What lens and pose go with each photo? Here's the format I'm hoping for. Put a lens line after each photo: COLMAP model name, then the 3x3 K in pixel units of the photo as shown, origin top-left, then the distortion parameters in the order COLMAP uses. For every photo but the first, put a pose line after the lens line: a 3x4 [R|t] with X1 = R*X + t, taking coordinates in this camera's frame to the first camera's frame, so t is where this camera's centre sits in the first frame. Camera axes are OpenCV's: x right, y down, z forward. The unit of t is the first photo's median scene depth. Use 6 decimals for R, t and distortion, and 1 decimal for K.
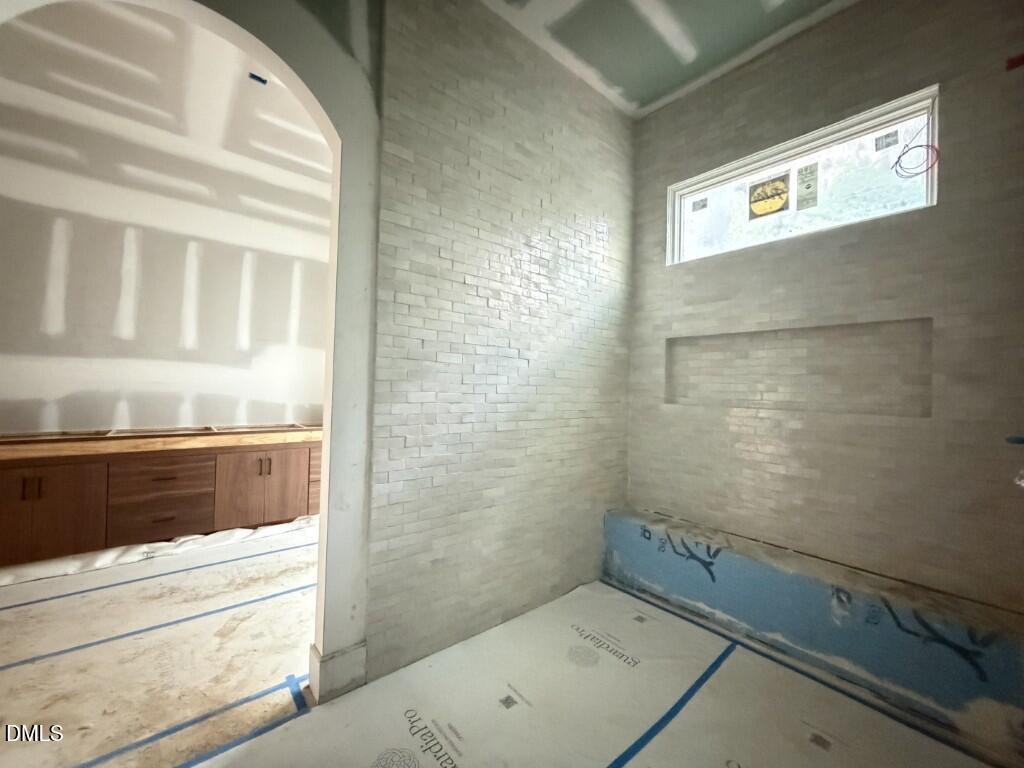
lens RADIAL K [[412.5, 0, 532.3], [0, 412.5, 384.3], [0, 0, 1]] dist [-0.002126, -0.000104]
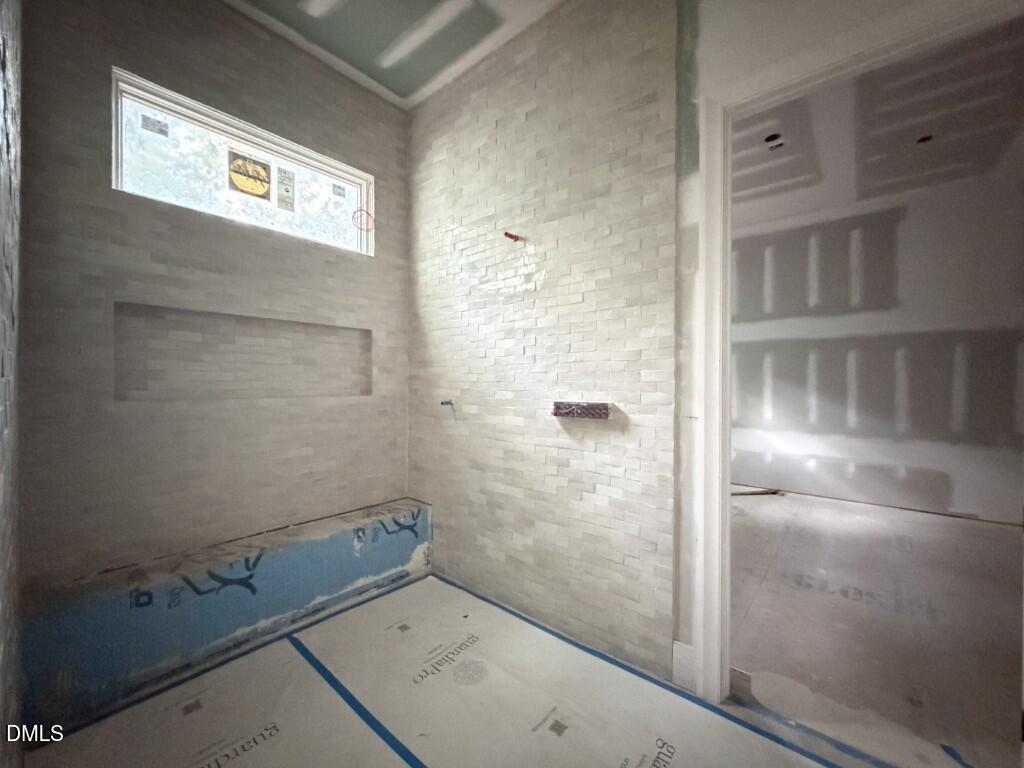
lens RADIAL K [[410.0, 0, 509.6], [0, 410.0, 384.0], [0, 0, 1]] dist [0.001015, -0.000169]
pose [[-0.134092, -0.027387, 0.990590, -0.509498], [-0.013970, 0.999571, 0.025744, -0.007254], [-0.990870, -0.010386, -0.134417, 0.583669]]
